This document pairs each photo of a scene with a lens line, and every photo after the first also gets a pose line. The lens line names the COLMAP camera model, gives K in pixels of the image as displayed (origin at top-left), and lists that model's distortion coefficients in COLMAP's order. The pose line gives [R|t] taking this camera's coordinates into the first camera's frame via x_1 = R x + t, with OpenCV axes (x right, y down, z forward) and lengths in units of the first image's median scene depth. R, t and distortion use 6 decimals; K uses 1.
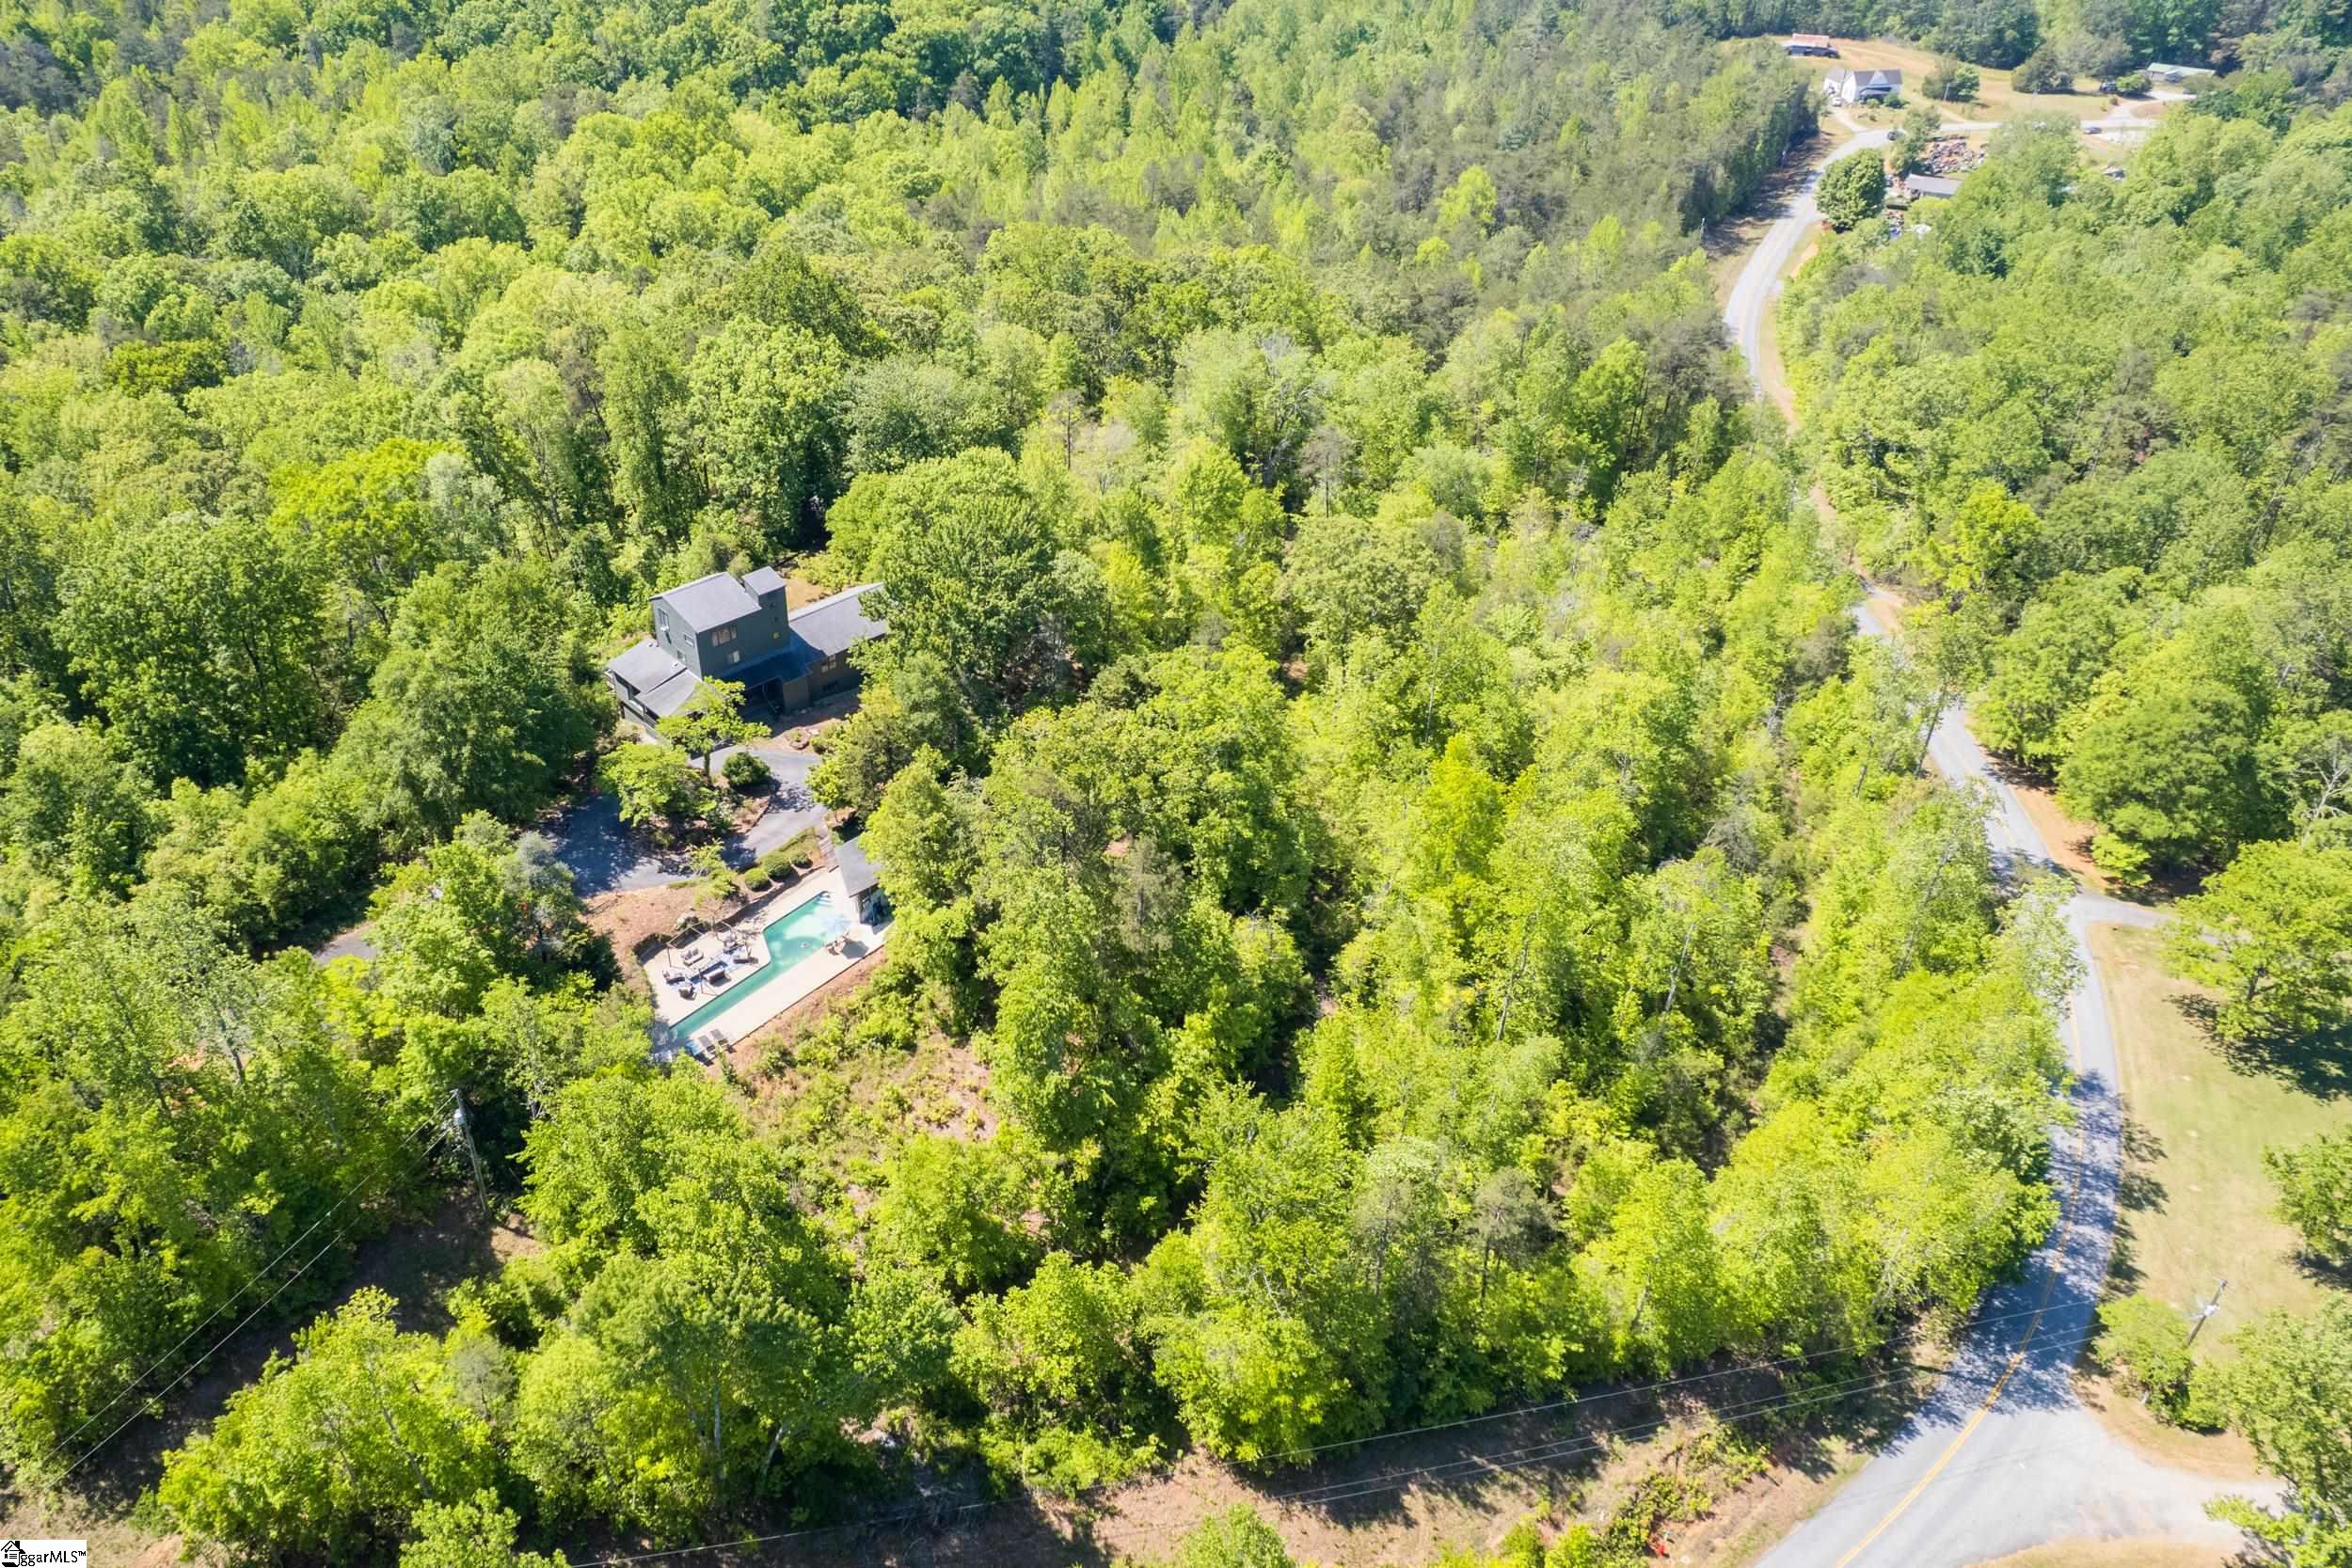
lens RADIAL K [[1975.1, 0, 1167.0], [0, 1975.1, 785.5], [0, 0, 1]] dist [-0.065259, -0.001827]
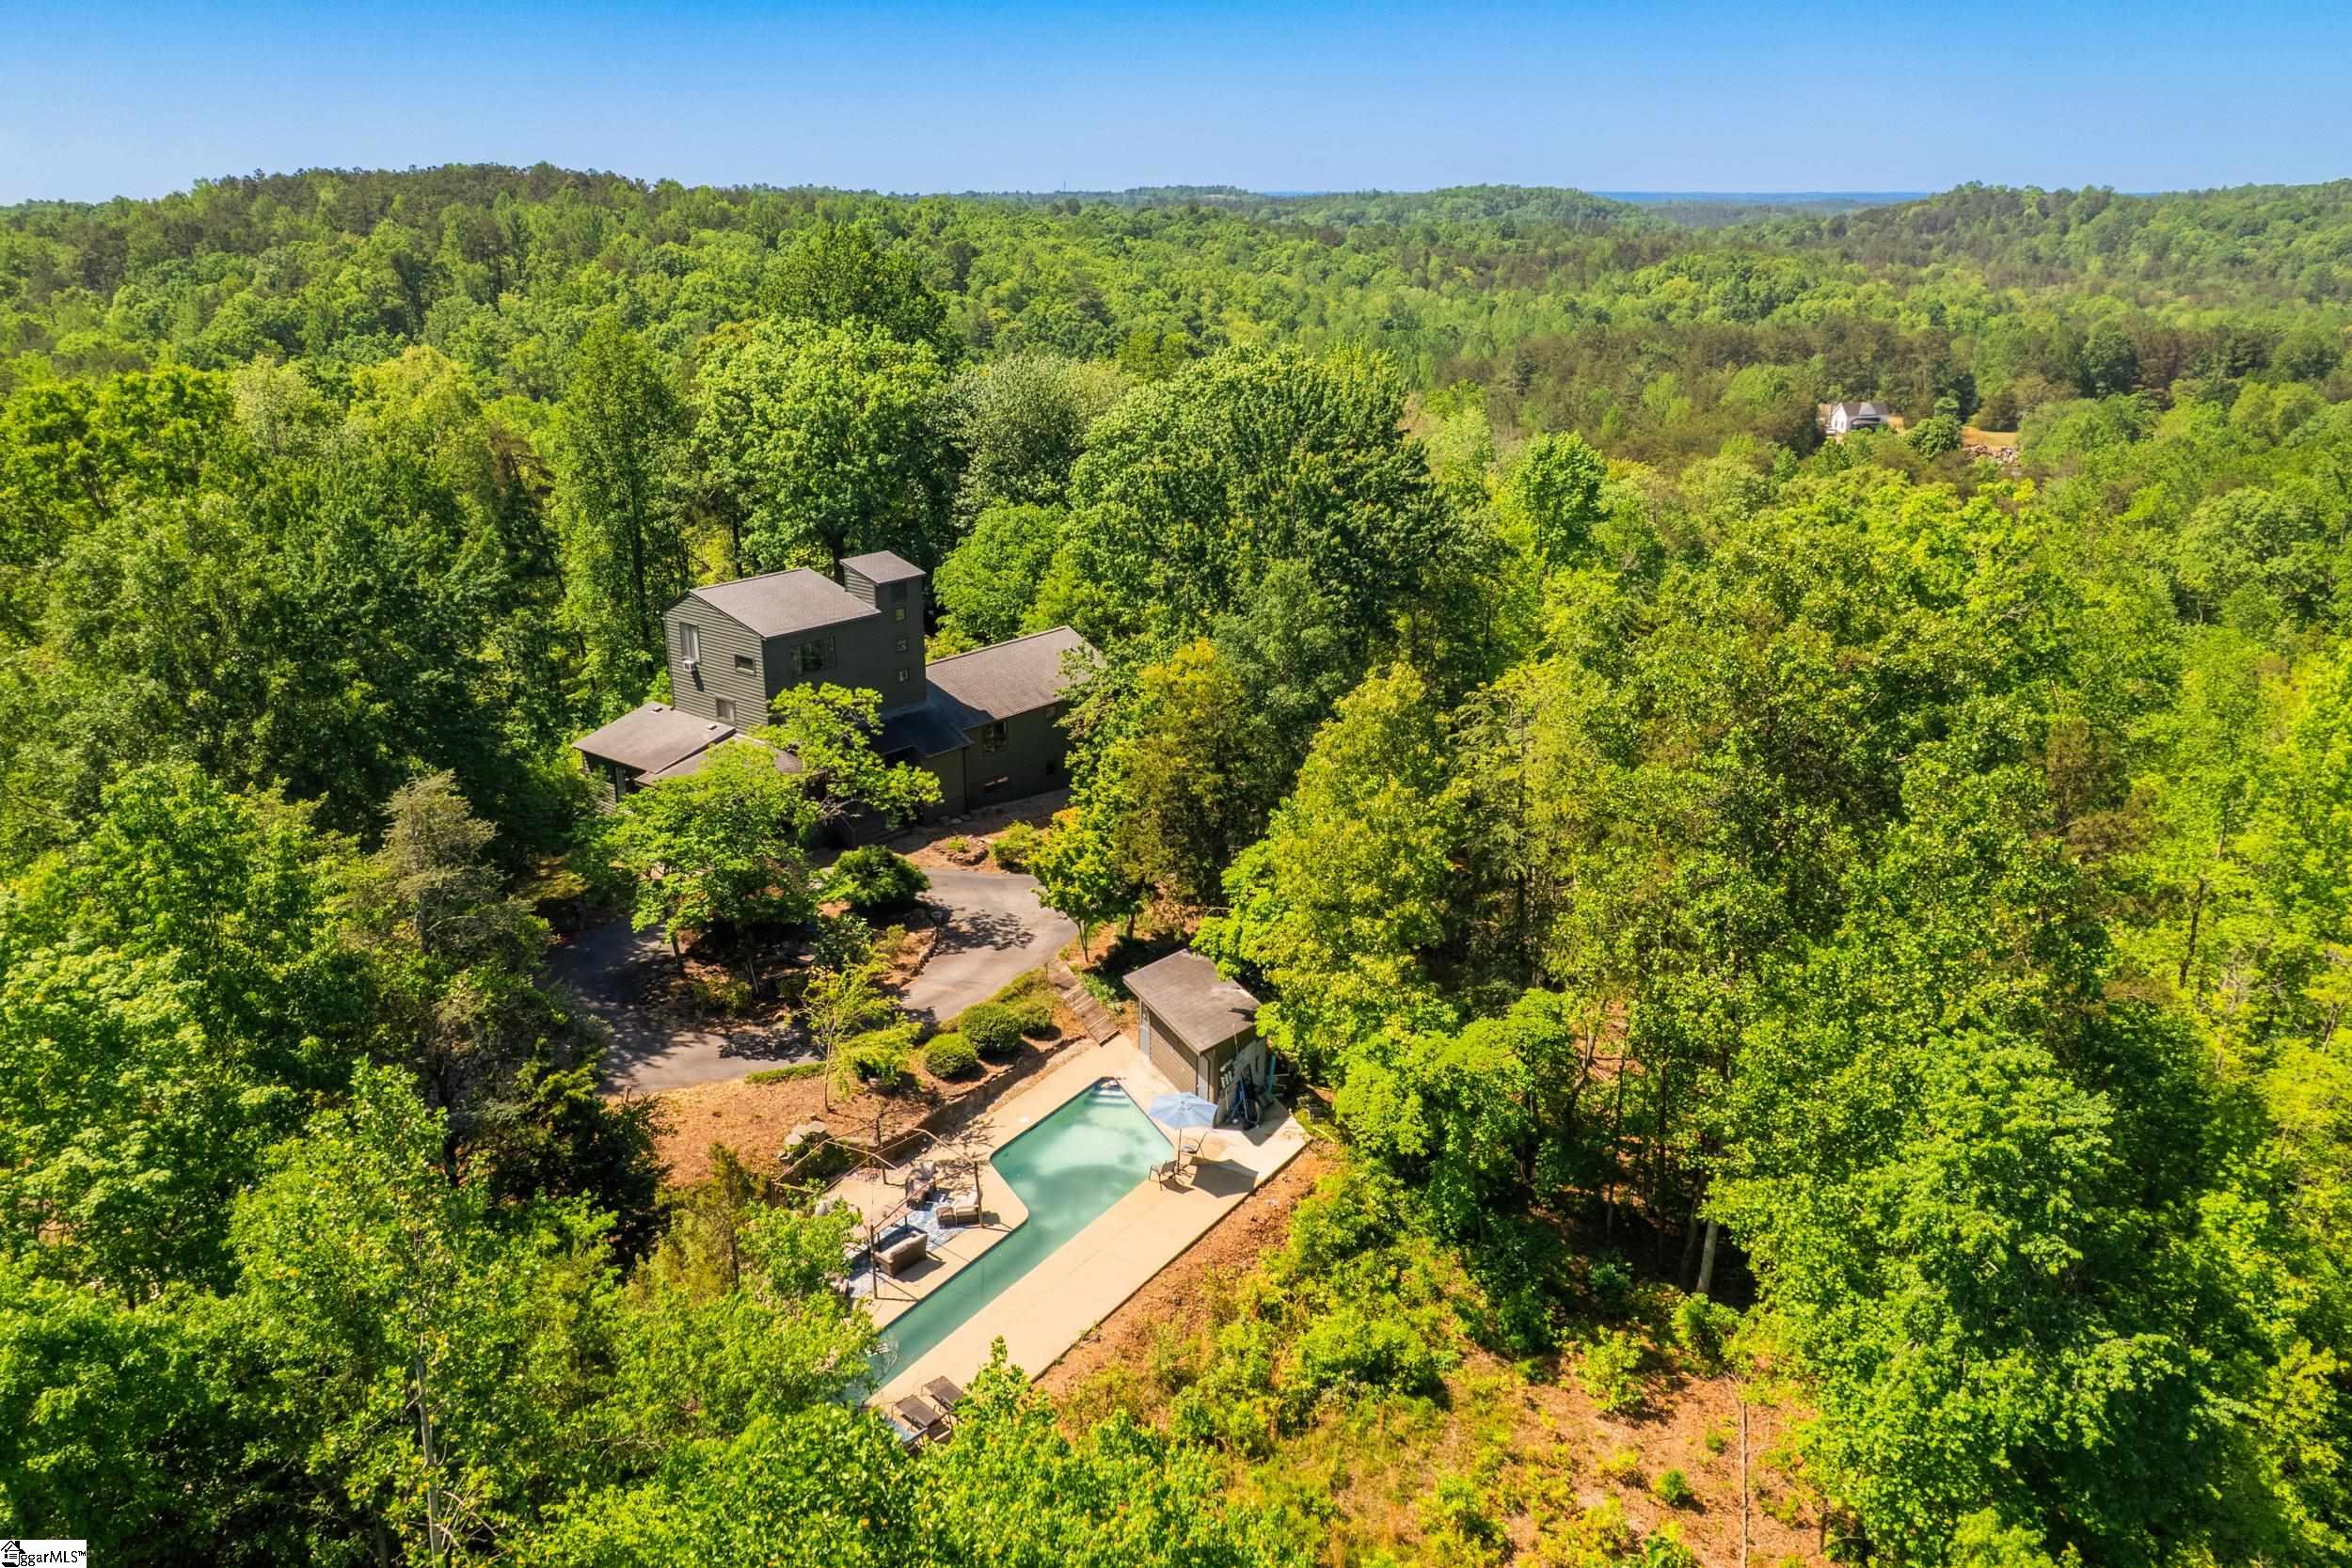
lens RADIAL K [[1778.1, 0, 1188.8], [0, 1778.1, 791.4], [0, 0, 1]] dist [-0.054489, 0.007616]
pose [[0.991580, -0.060477, 0.114508, -0.200583], [0.091475, 0.953011, -0.288795, 0.111305], [-0.091662, 0.296838, 0.950519, 0.613050]]
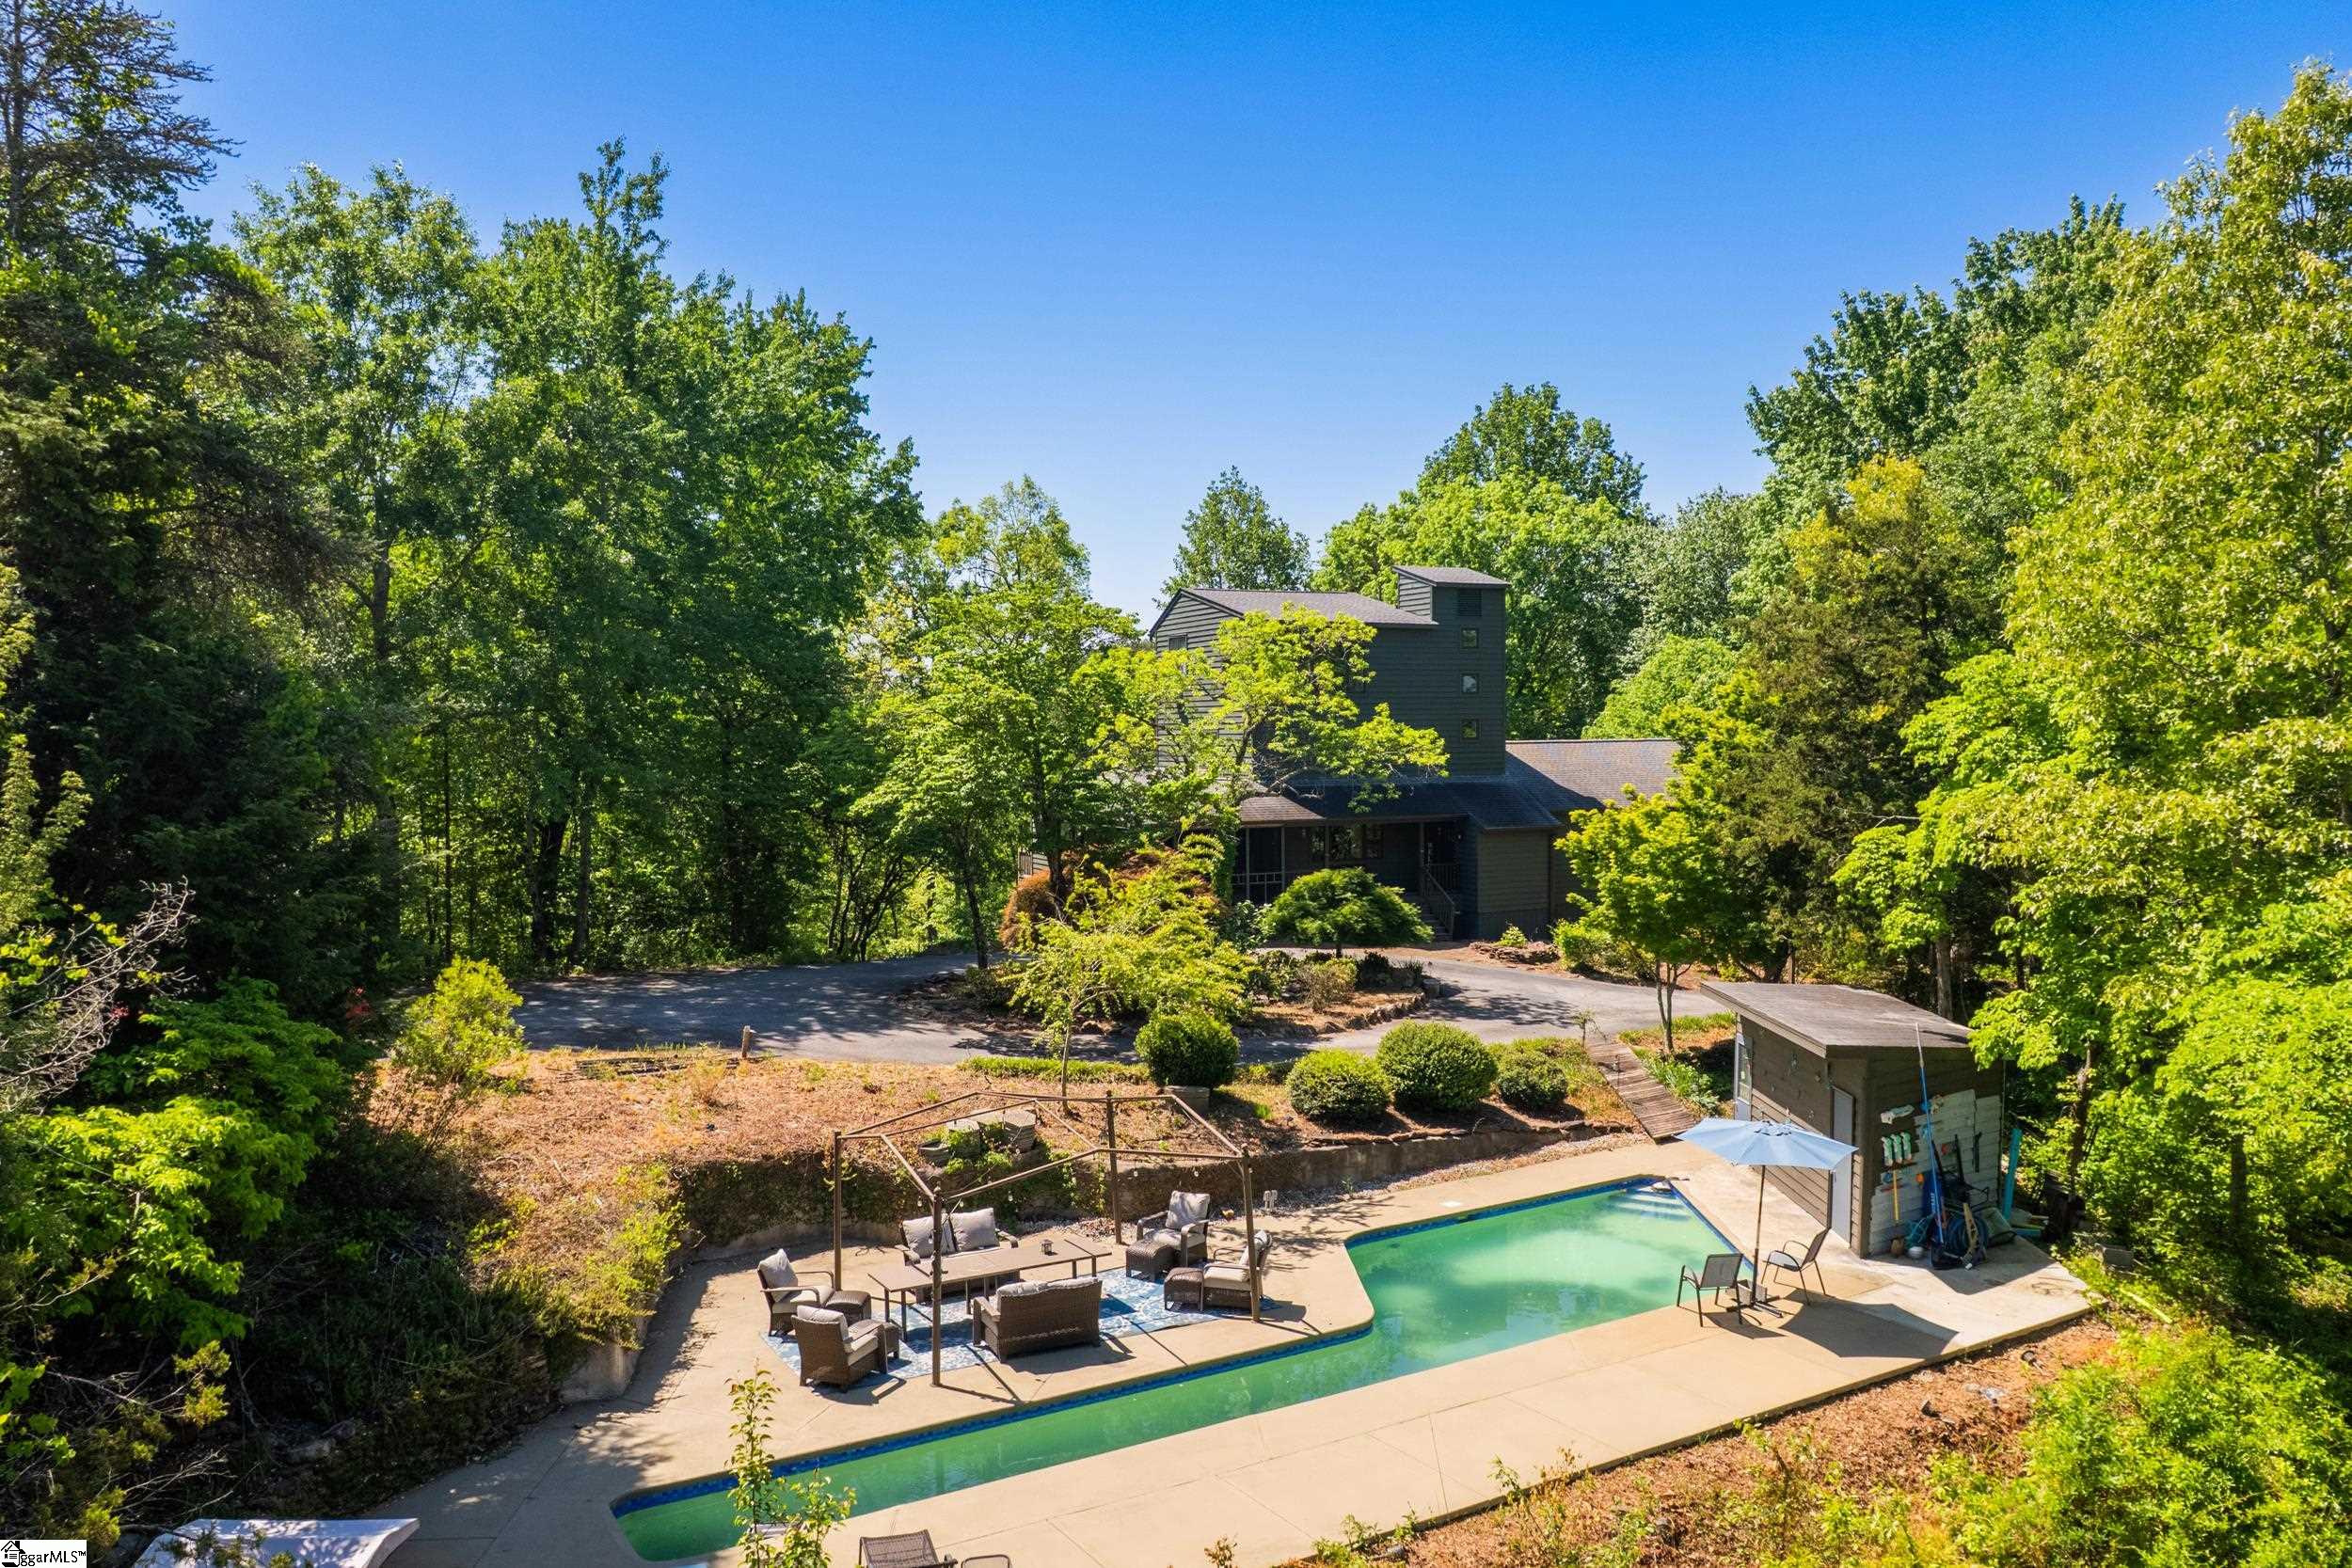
lens RADIAL K [[1778.1, 0, 1189.0], [0, 1778.1, 776.0], [0, 0, 1]] dist [-0.054489, 0.007616]
pose [[0.950389, -0.024260, -0.310117, -0.163379], [-0.157790, 0.821571, -0.547836, 0.134394], [0.268074, 0.569590, 0.776984, 0.827195]]
